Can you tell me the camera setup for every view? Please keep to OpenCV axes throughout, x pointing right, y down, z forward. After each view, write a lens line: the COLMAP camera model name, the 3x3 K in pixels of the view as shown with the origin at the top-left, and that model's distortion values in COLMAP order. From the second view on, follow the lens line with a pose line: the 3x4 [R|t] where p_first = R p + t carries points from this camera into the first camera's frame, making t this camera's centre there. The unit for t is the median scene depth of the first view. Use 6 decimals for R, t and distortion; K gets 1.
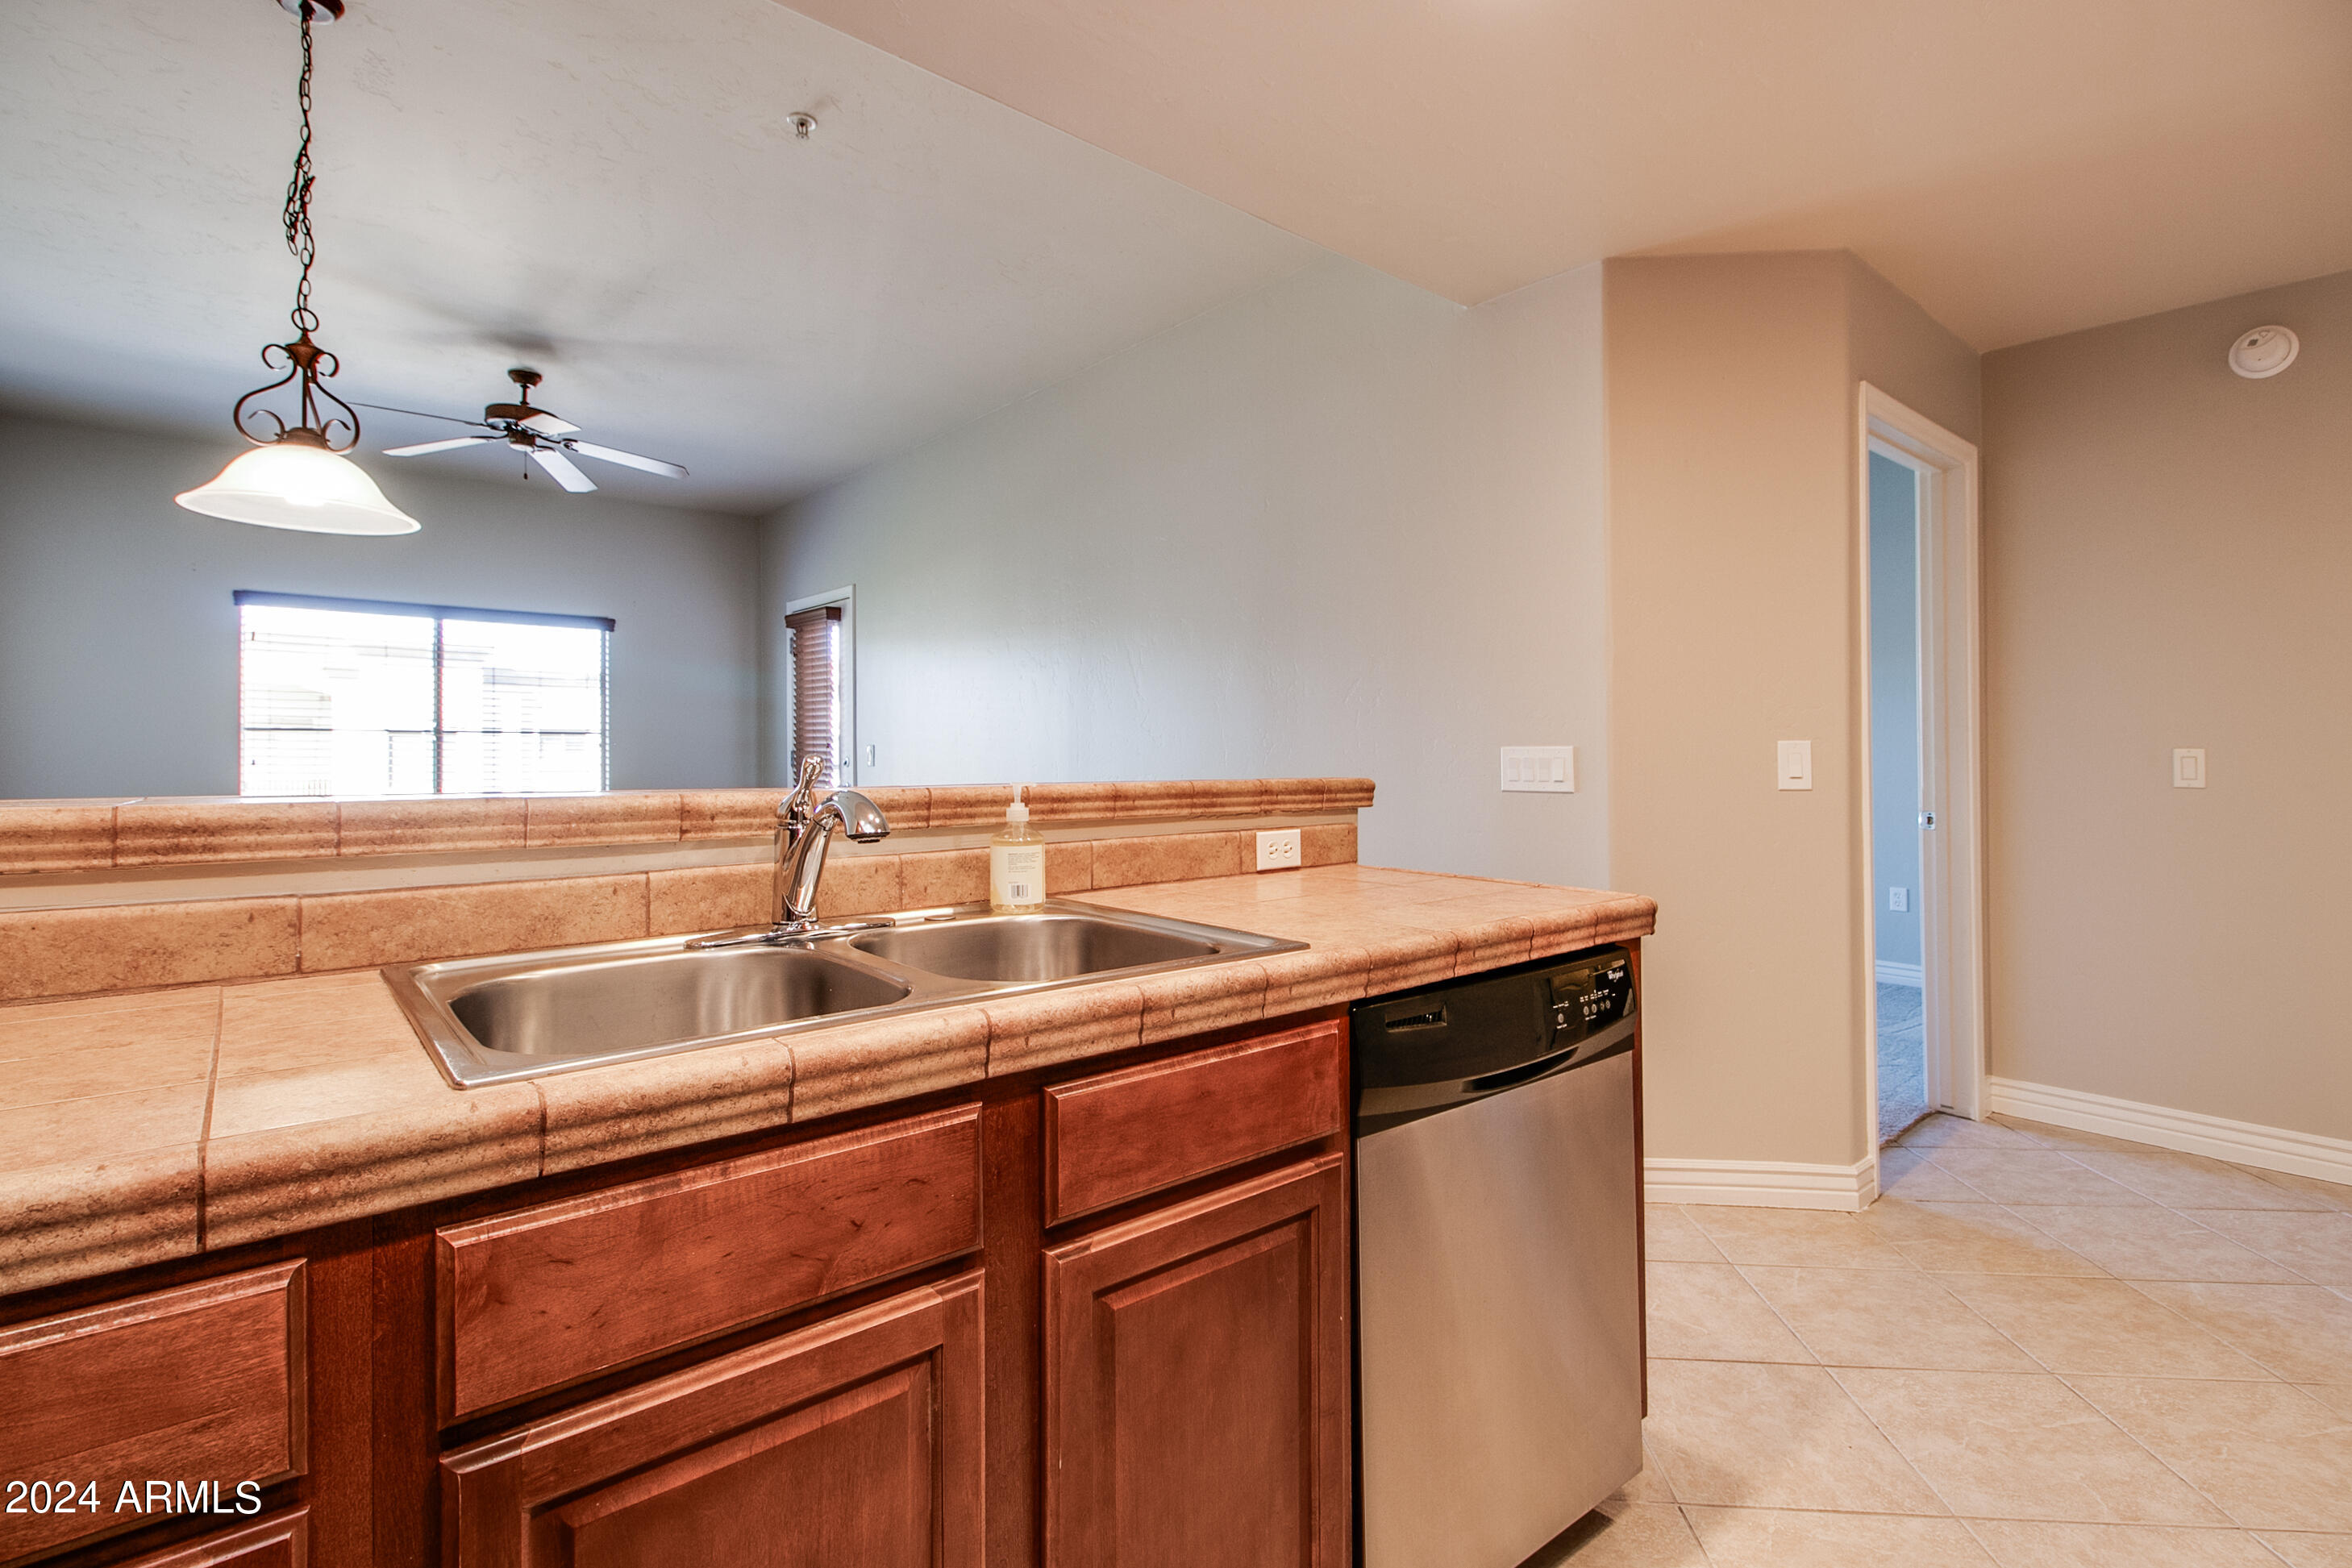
lens RADIAL K [[1093.6, 0, 1177.0], [0, 1093.6, 776.5], [0, 0, 1]] dist [0.015114, -0.005923]
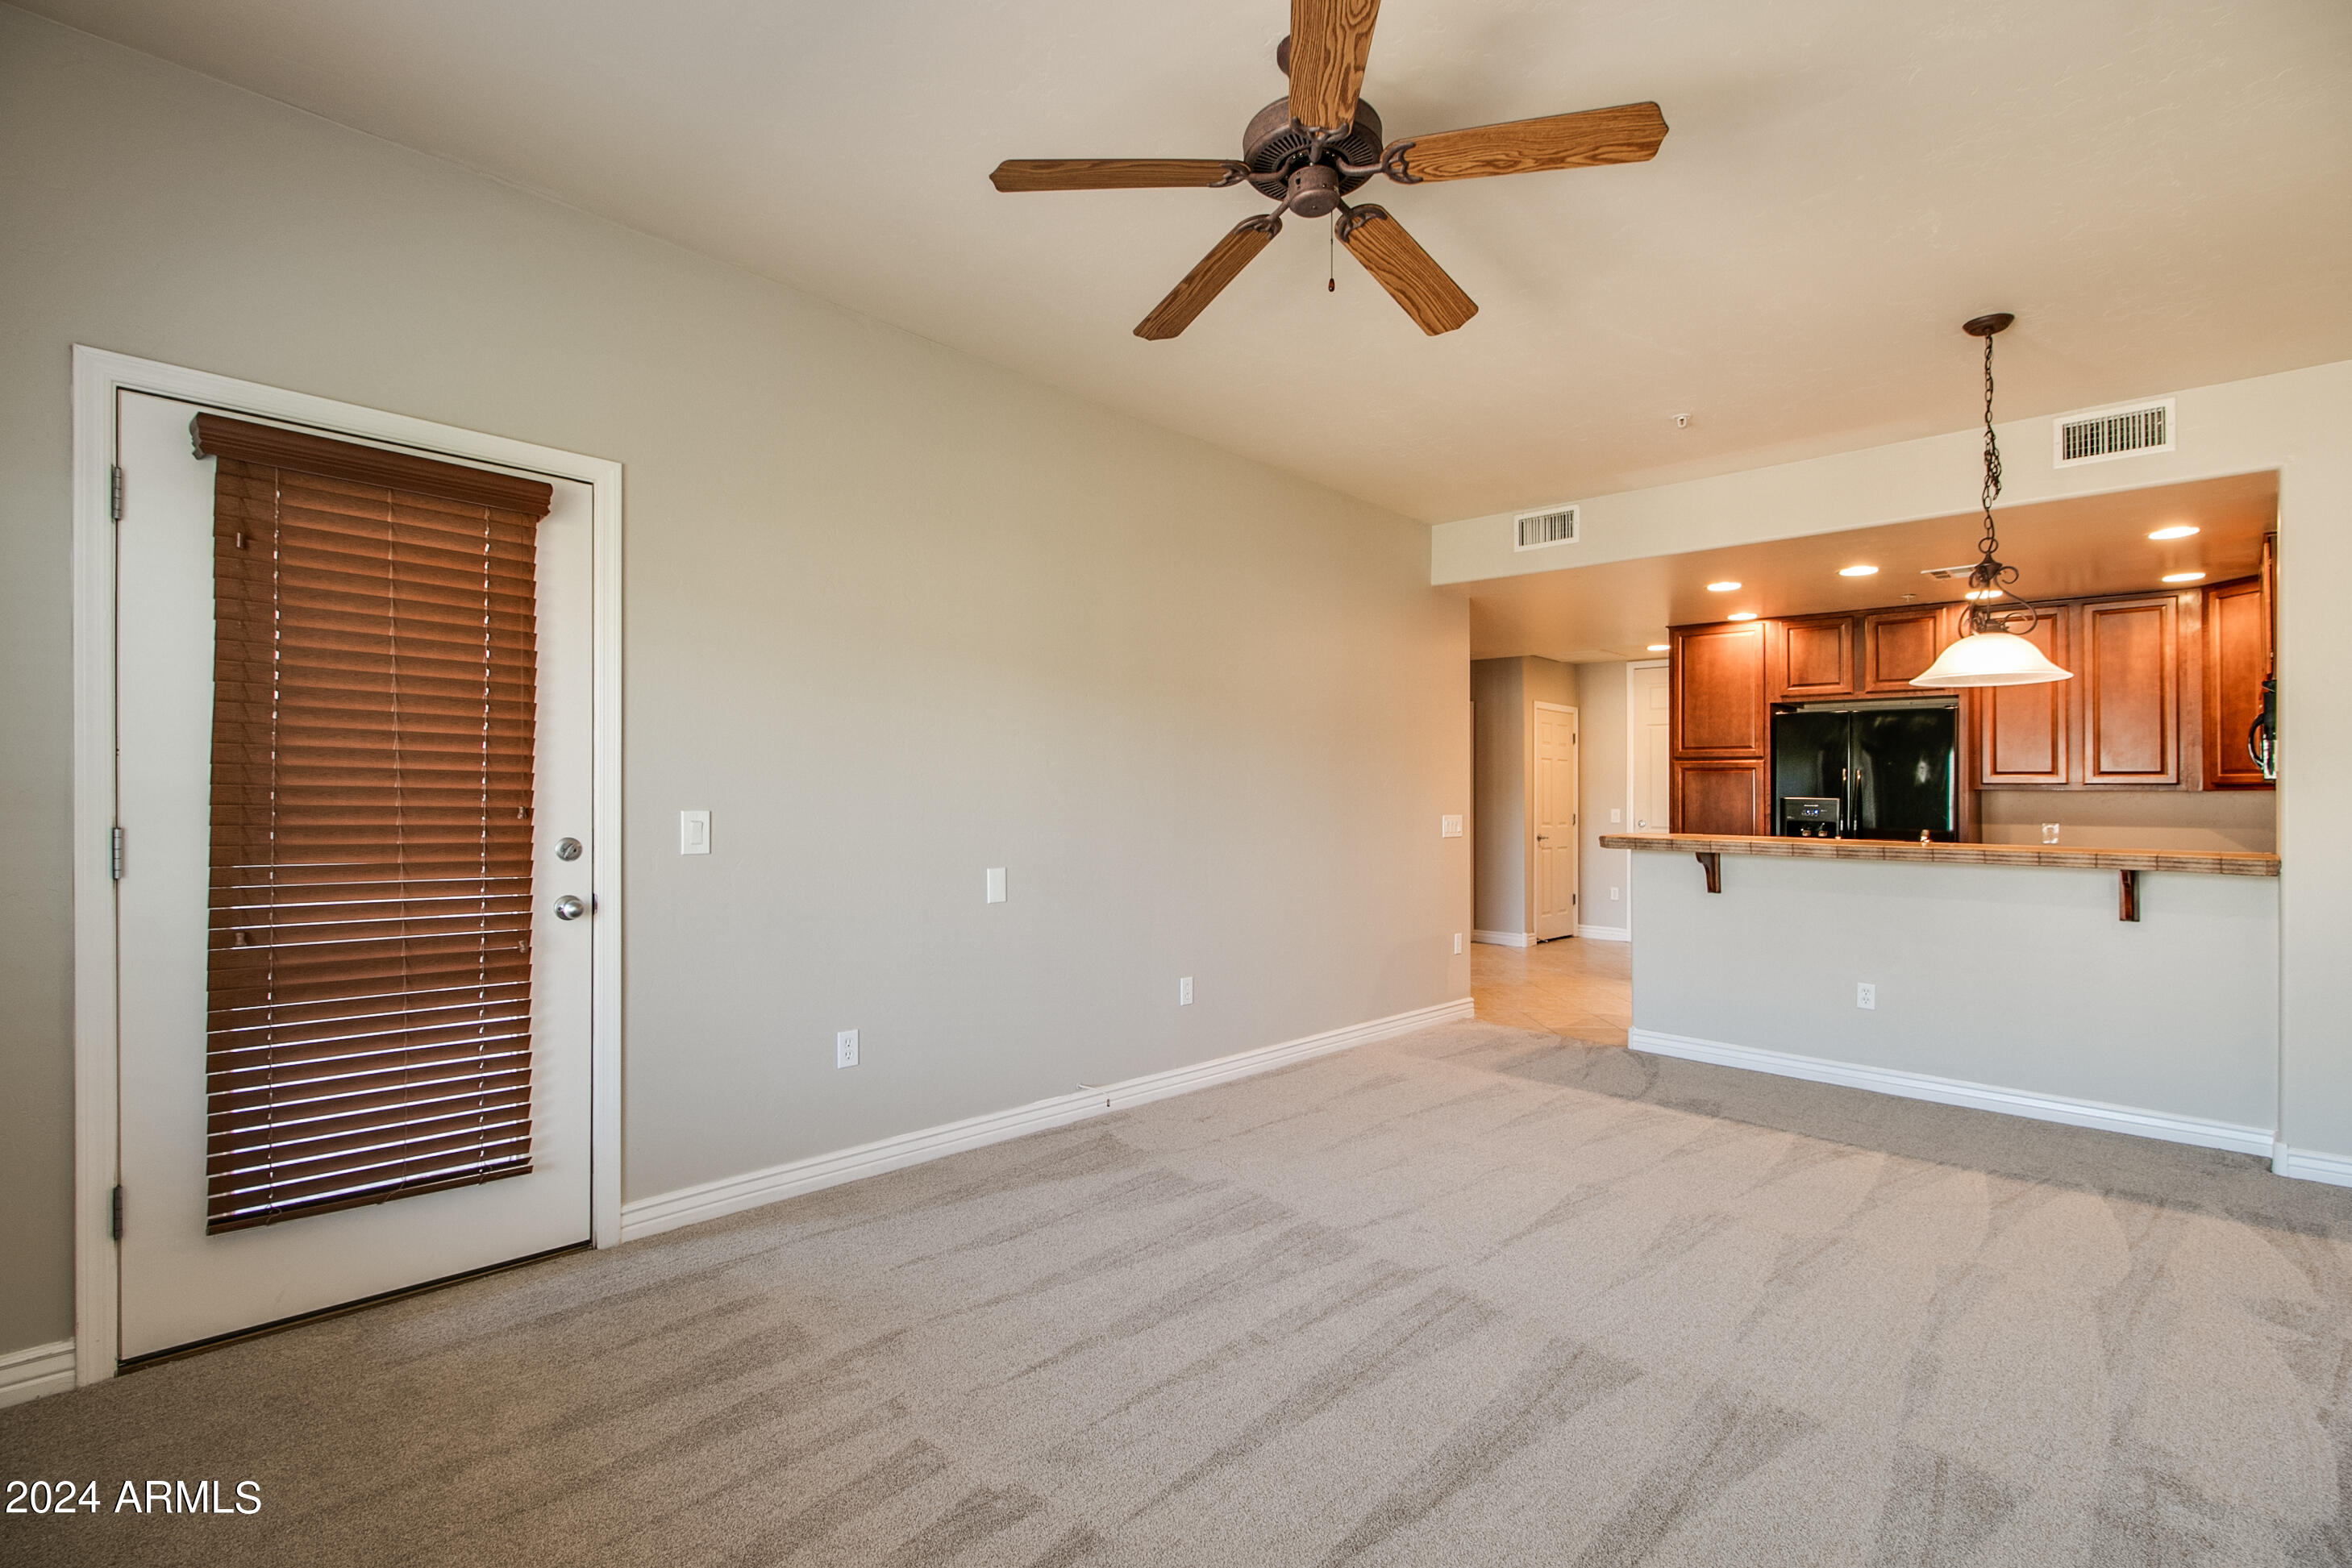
lens RADIAL K [[1078.2, 0, 1173.7], [0, 1078.2, 787.1], [0, 0, 1]] dist [0.017438, -0.009675]
pose [[-0.105226, 0.008078, 0.994416, -2.420991], [0.009199, 0.999932, -0.007149, -0.105483], [-0.994406, 0.008395, -0.105293, 2.574010]]
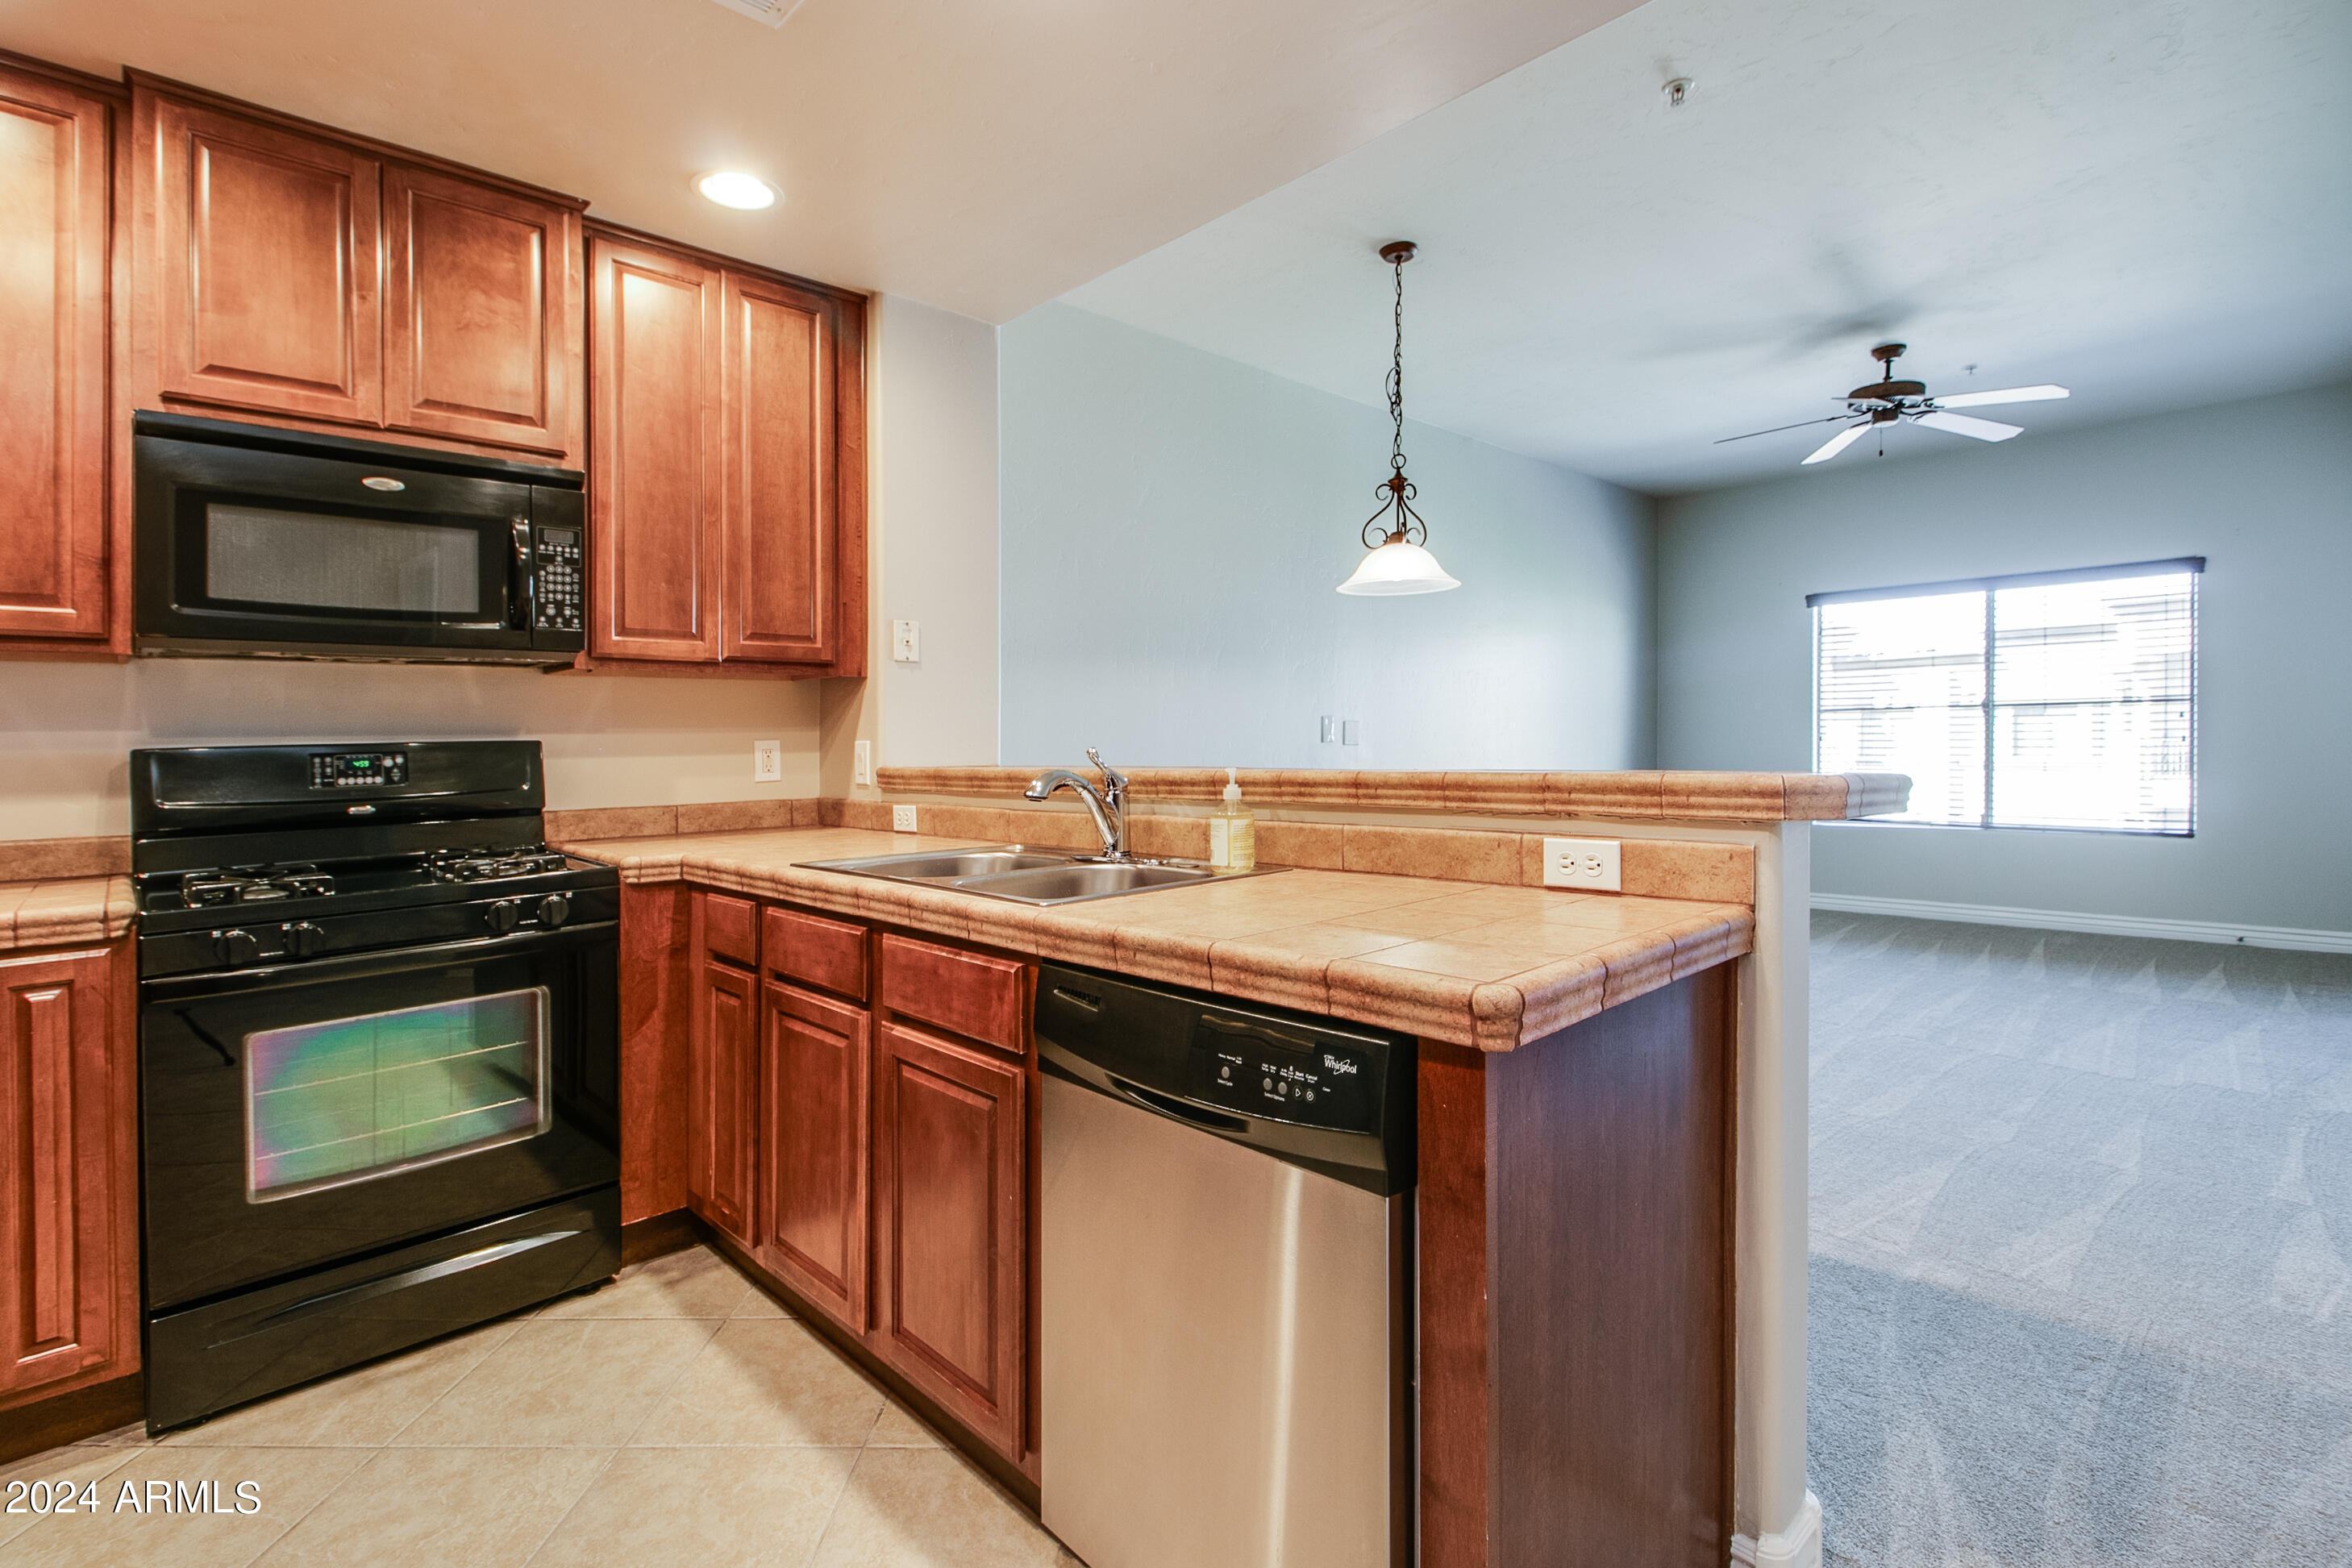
lens RADIAL K [[1093.6, 0, 1172.9], [0, 1093.6, 778.2], [0, 0, 1]] dist [0.015114, -0.005923]
pose [[0.056956, 0.032080, -0.997861, 0.861240], [-0.002999, 0.999485, 0.031961, -0.017560], [0.998372, 0.001172, 0.057023, 0.684317]]
